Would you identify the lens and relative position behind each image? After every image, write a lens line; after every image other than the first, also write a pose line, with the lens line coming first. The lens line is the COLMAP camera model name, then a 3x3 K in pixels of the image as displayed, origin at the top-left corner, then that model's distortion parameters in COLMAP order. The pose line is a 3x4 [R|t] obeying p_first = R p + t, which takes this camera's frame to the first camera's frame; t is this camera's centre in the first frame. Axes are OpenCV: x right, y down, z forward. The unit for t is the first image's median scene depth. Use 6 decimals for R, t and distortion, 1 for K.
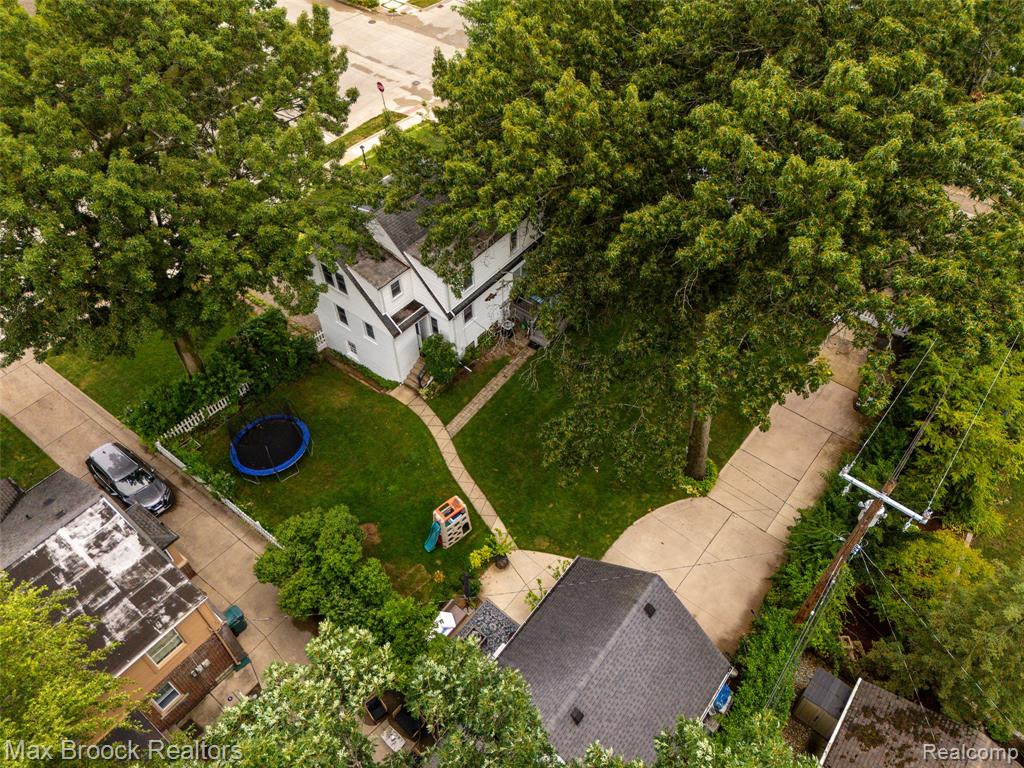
lens RADIAL K [[733.7, 0, 513.7], [0, 733.7, 399.3], [0, 0, 1]] dist [0.307174, -0.342490]
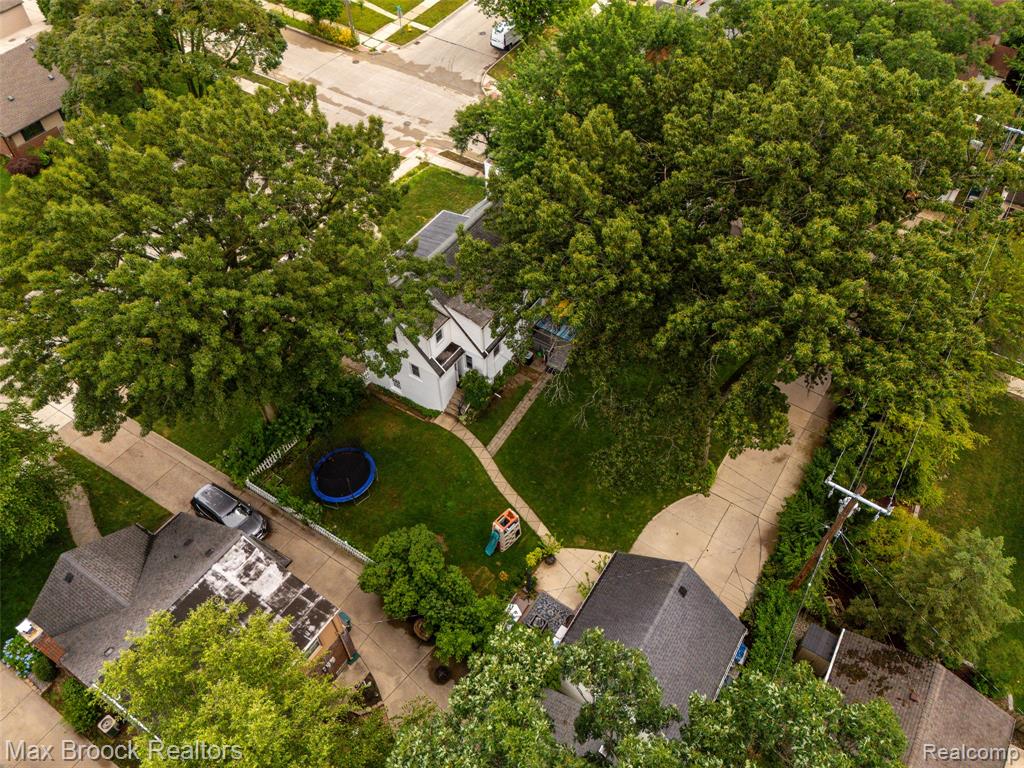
lens RADIAL K [[733.7, 0, 513.7], [0, 733.7, 399.3], [0, 0, 1]] dist [0.307174, -0.342490]
pose [[0.995757, -0.069886, 0.059871, -0.141514], [0.067860, 0.997073, 0.035230, -0.098139], [-0.062158, -0.031017, 0.997584, -0.223899]]
